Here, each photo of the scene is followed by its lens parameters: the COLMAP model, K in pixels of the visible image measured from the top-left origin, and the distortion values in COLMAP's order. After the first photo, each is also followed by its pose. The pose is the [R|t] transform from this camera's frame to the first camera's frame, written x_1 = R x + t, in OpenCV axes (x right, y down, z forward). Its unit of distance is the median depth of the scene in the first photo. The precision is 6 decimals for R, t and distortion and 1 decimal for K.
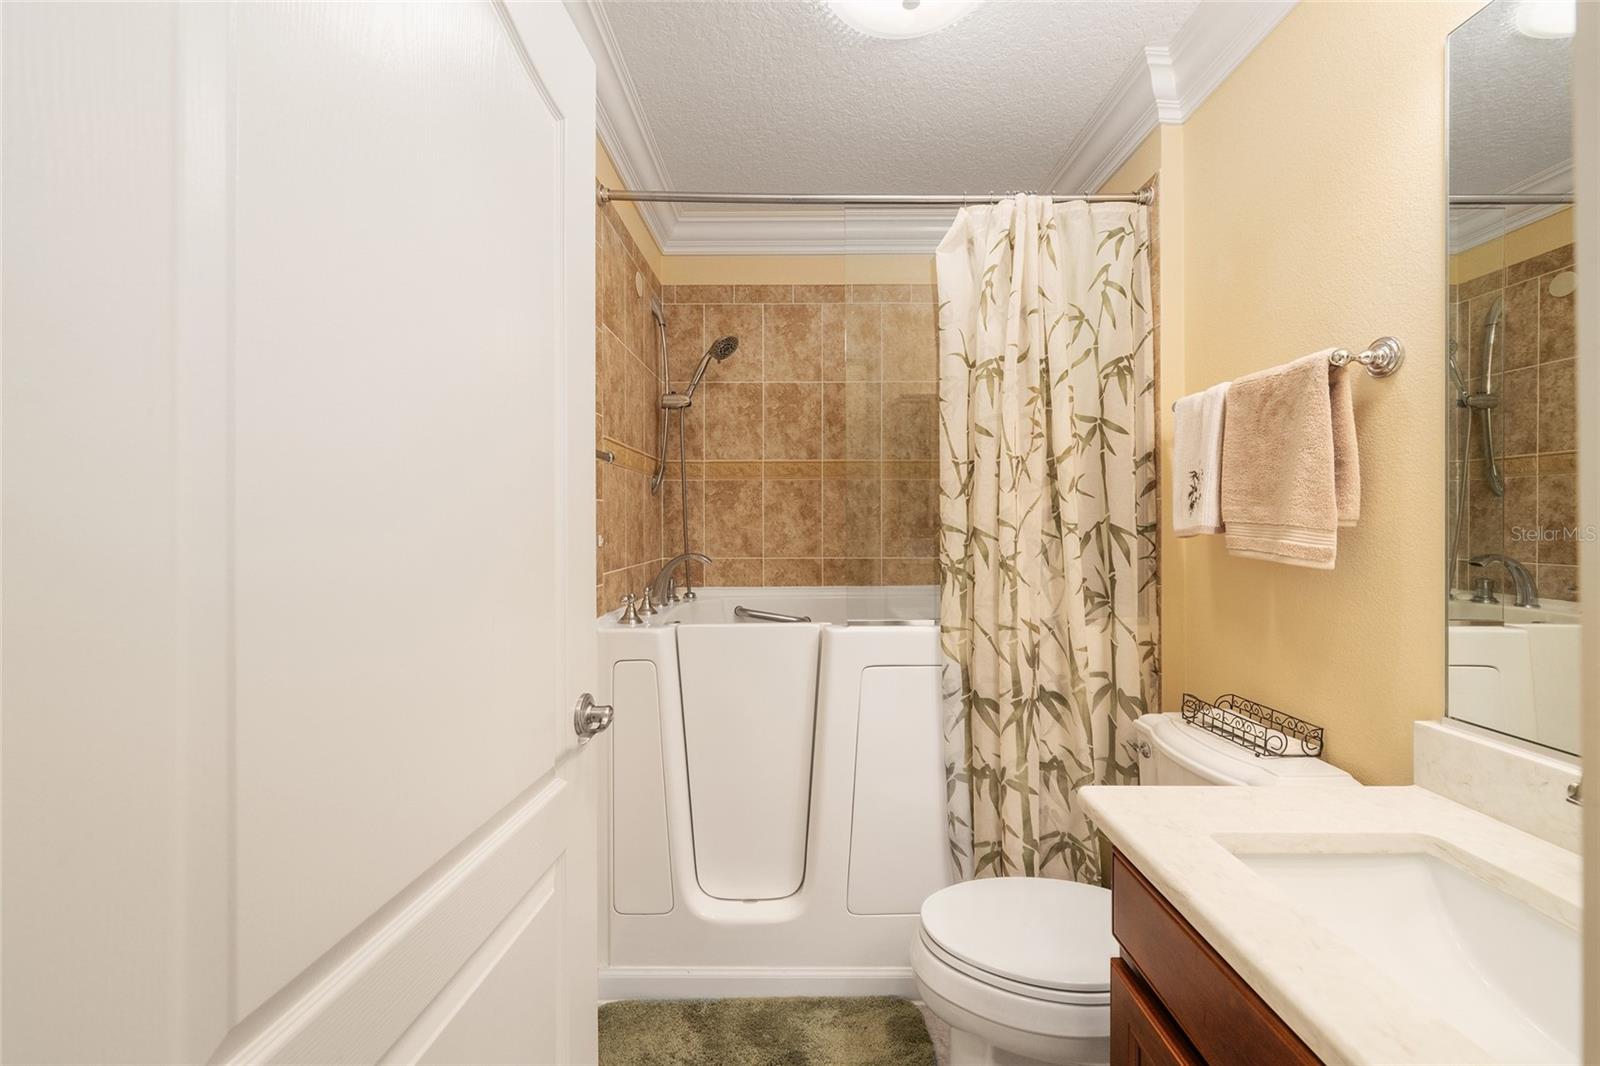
lens RADIAL K [[632.7, 0, 803.0], [0, 632.7, 526.7], [0, 0, 1]] dist [0.000513, -0.000008]
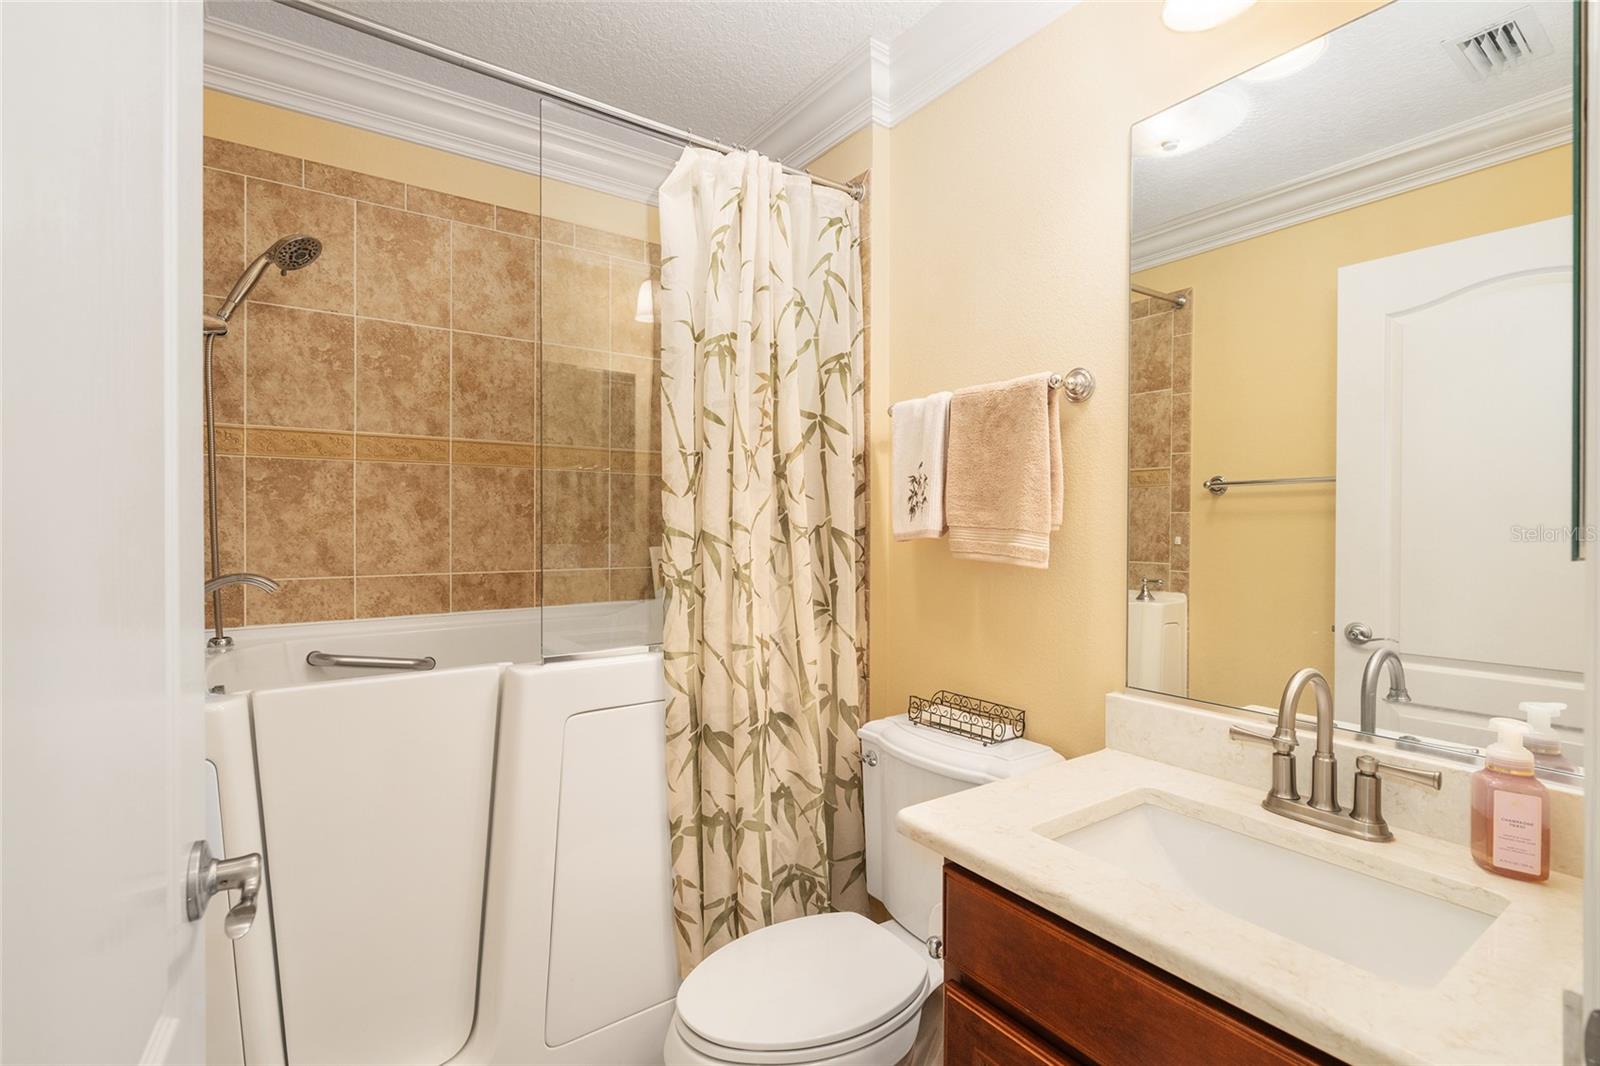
lens RADIAL K [[732.1, 0, 800.0], [0, 732.1, 533.0], [0, 0, 1]] dist [0.002173, 0.000132]
pose [[0.818296, -0.002735, 0.574791, -0.184042], [-0.000056, 0.999988, 0.004839, -0.001562], [-0.574798, -0.003992, 0.818286, 0.127682]]
